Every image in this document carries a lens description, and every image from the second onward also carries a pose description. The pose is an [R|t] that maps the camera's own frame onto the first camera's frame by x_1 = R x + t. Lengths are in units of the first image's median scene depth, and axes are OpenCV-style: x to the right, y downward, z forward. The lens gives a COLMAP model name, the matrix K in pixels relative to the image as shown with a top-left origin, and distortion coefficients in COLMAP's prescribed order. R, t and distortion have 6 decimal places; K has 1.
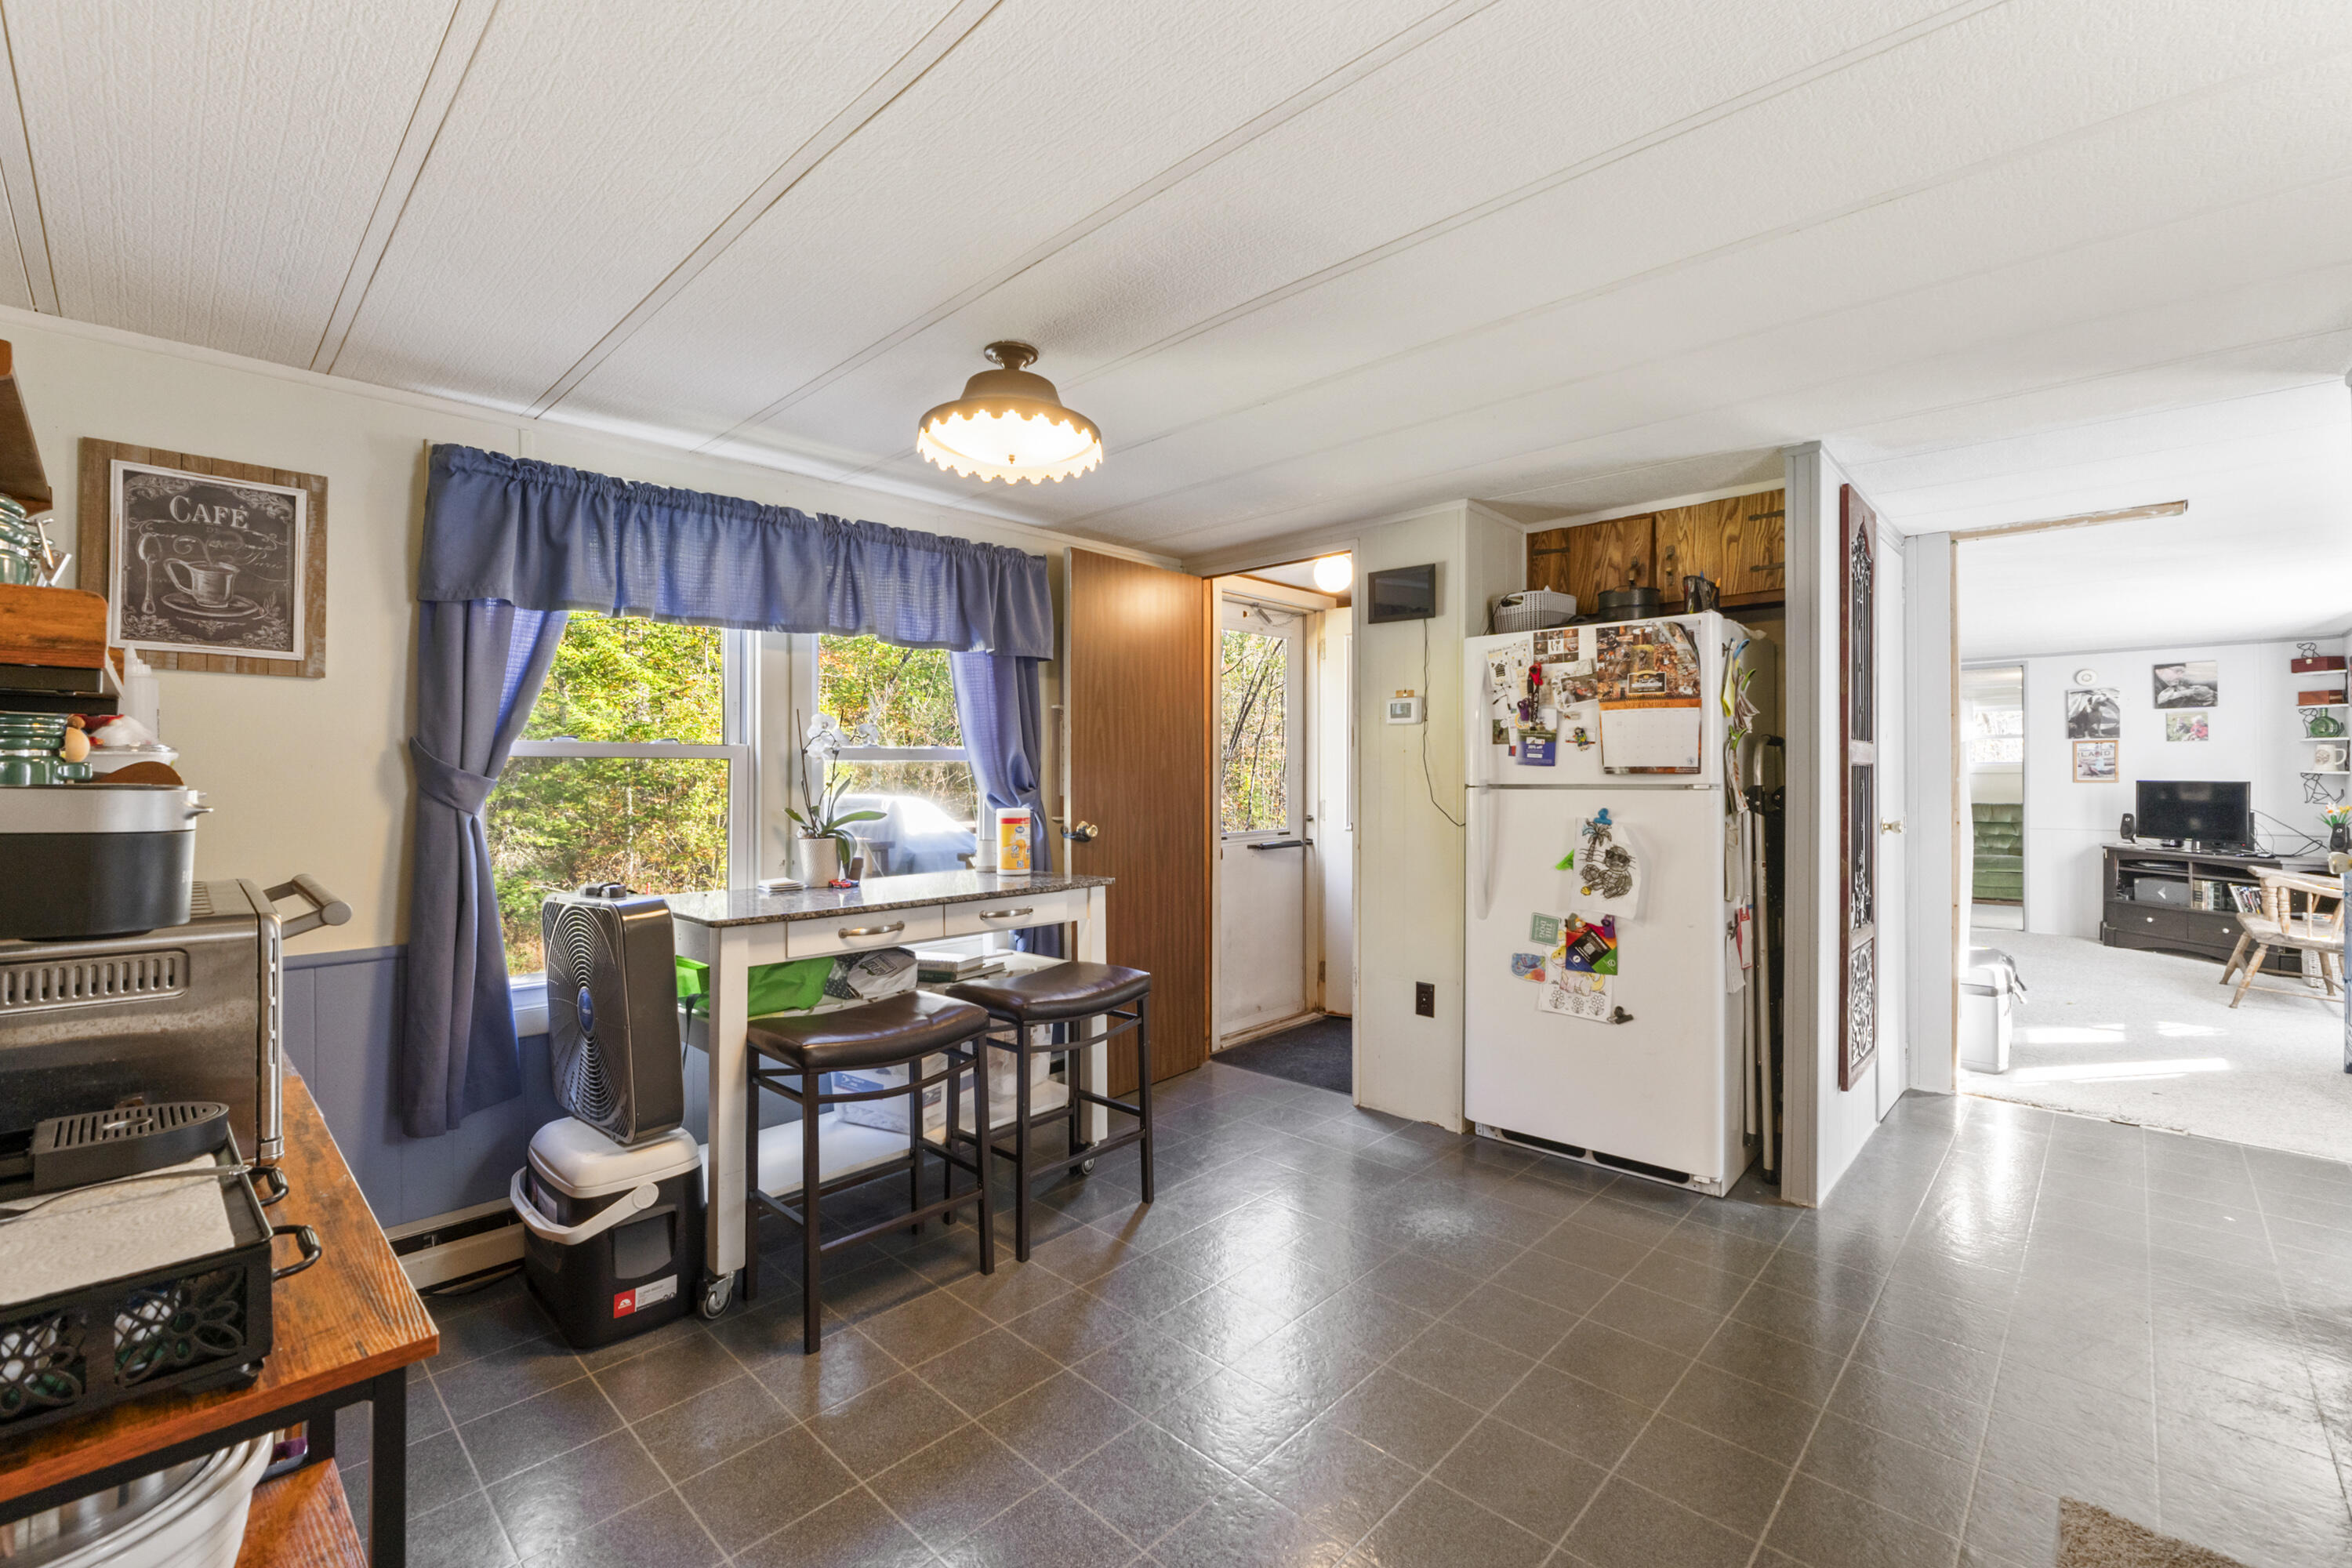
lens RADIAL K [[996.3, 0, 1173.7], [0, 996.3, 780.5], [0, 0, 1]] dist [-0.004750, 0.000594]
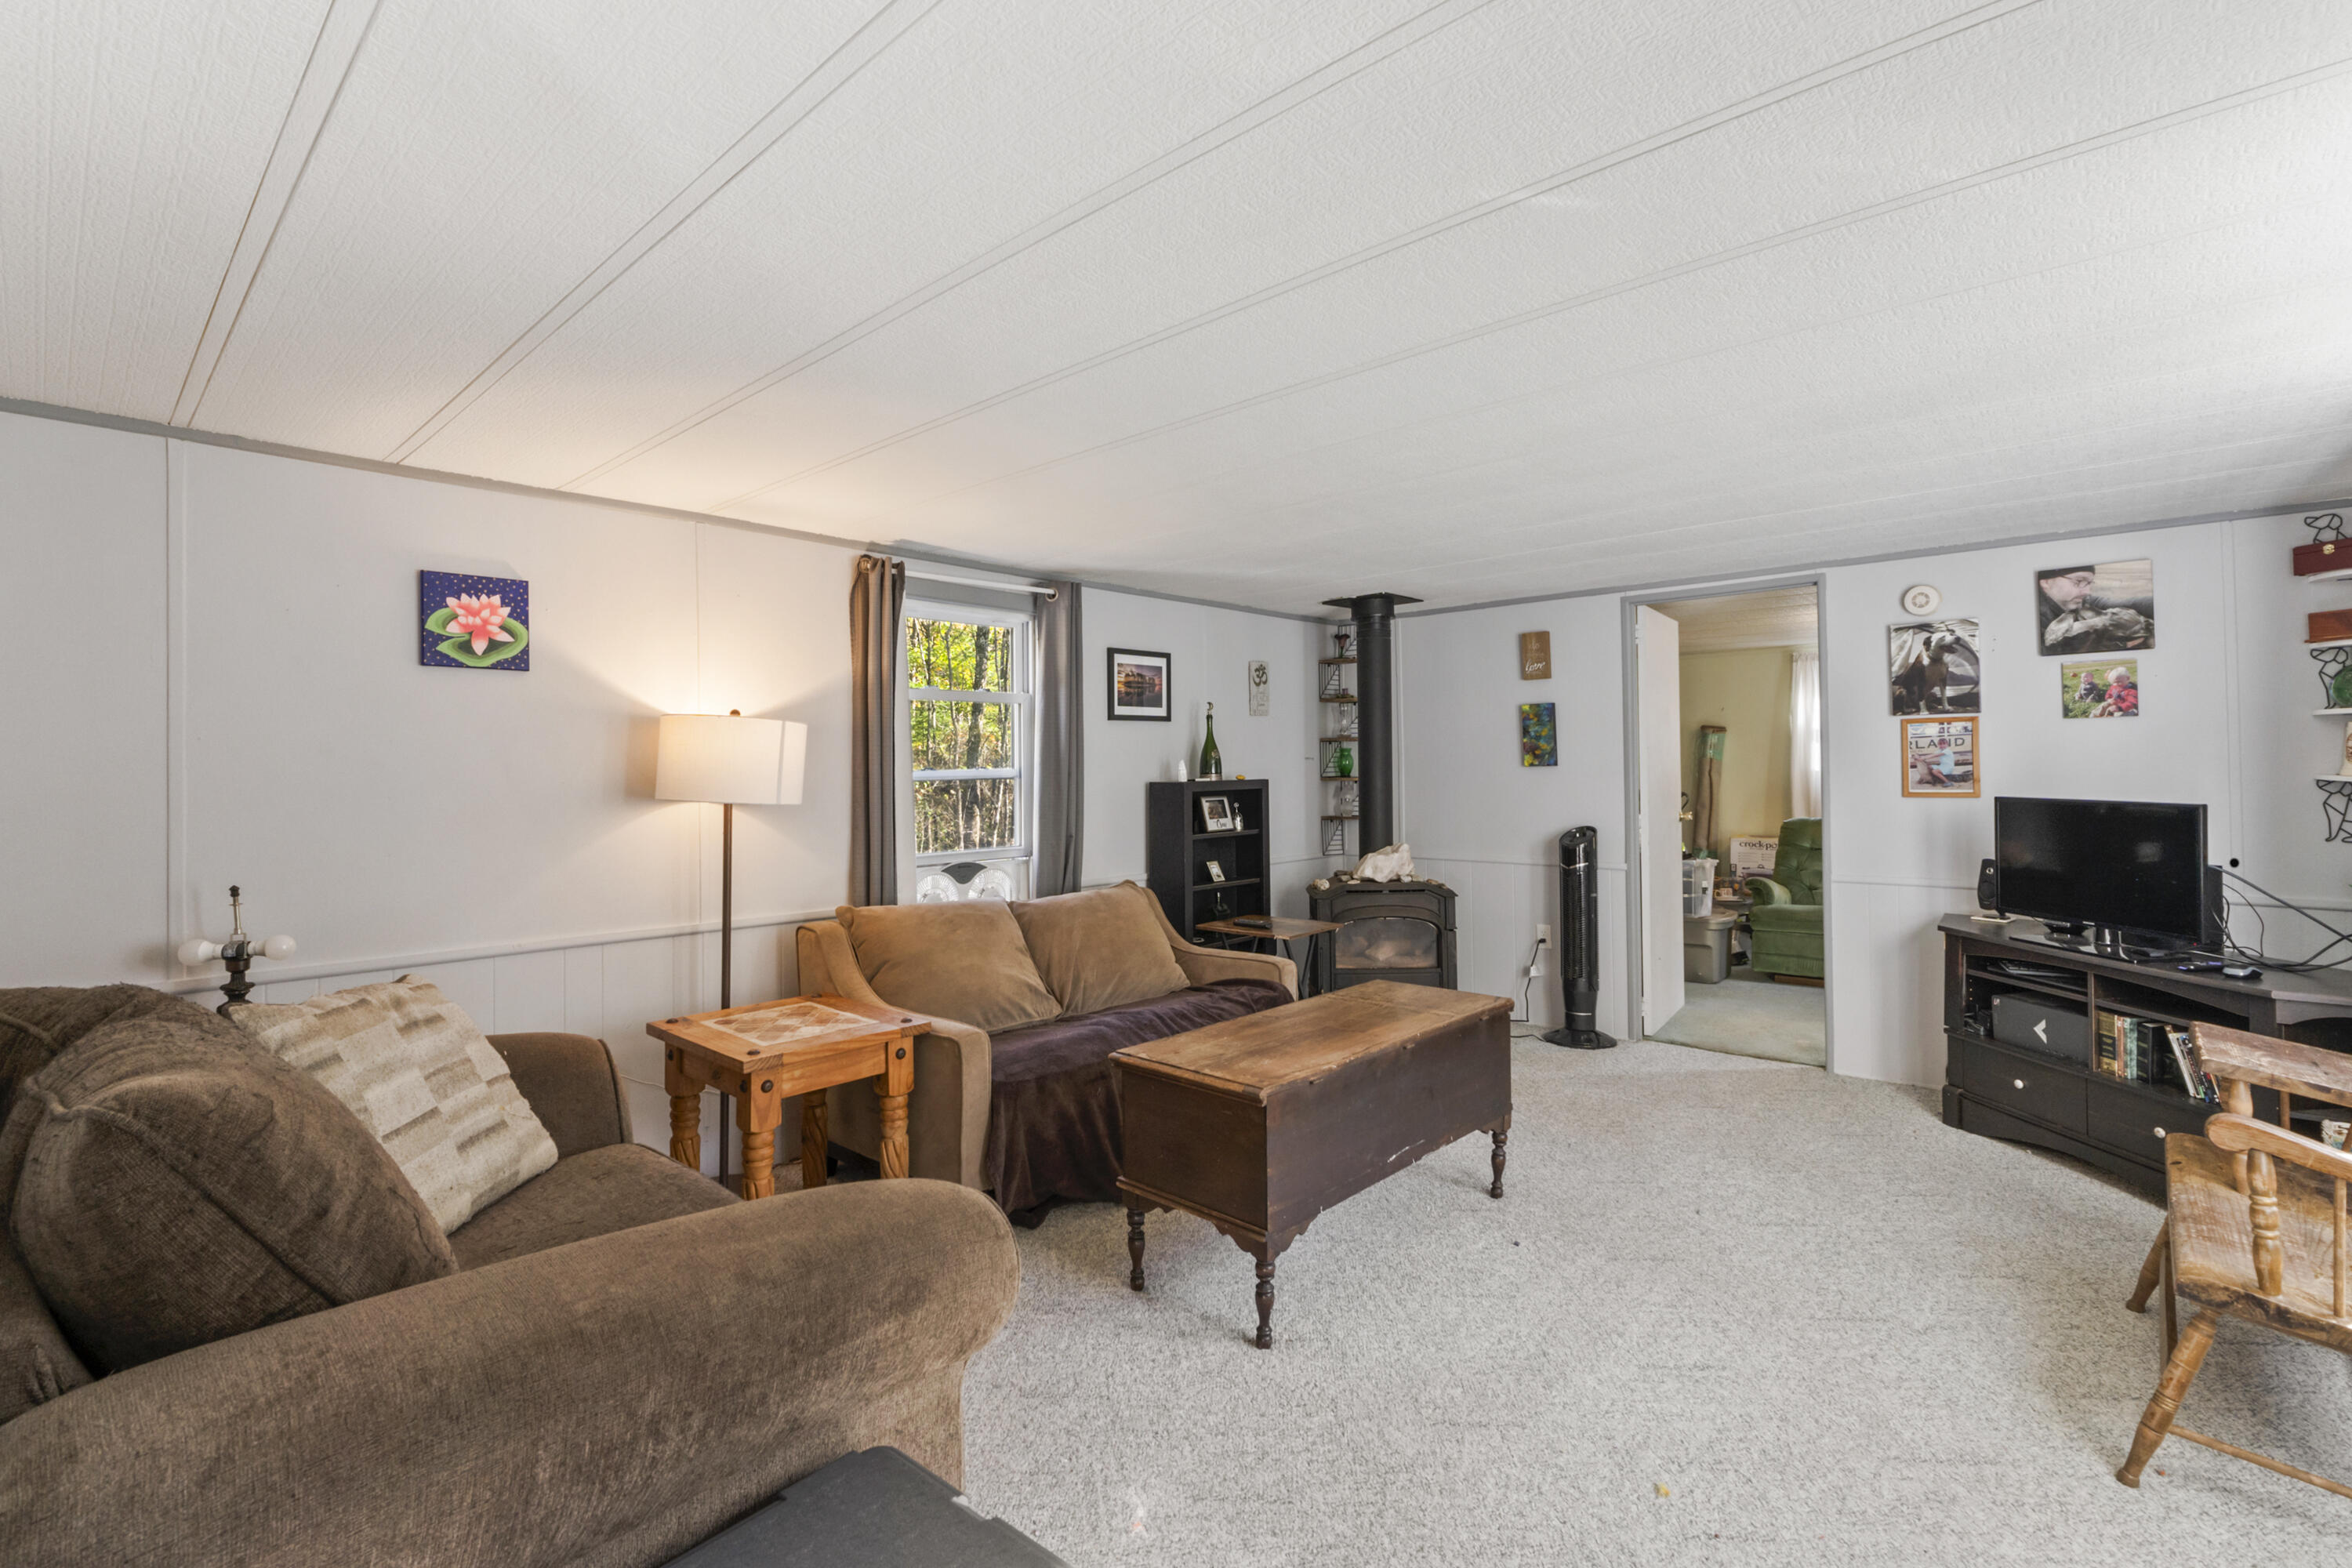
lens RADIAL K [[1062.5, 0, 1173.7], [0, 1062.5, 760.1], [0, 0, 1]] dist [-0.004319, -0.000830]
pose [[0.999785, -0.017977, 0.010353, 0.537485], [0.017995, 0.999837, -0.001726, -0.025328], [-0.010320, 0.001912, 0.999945, 0.458789]]
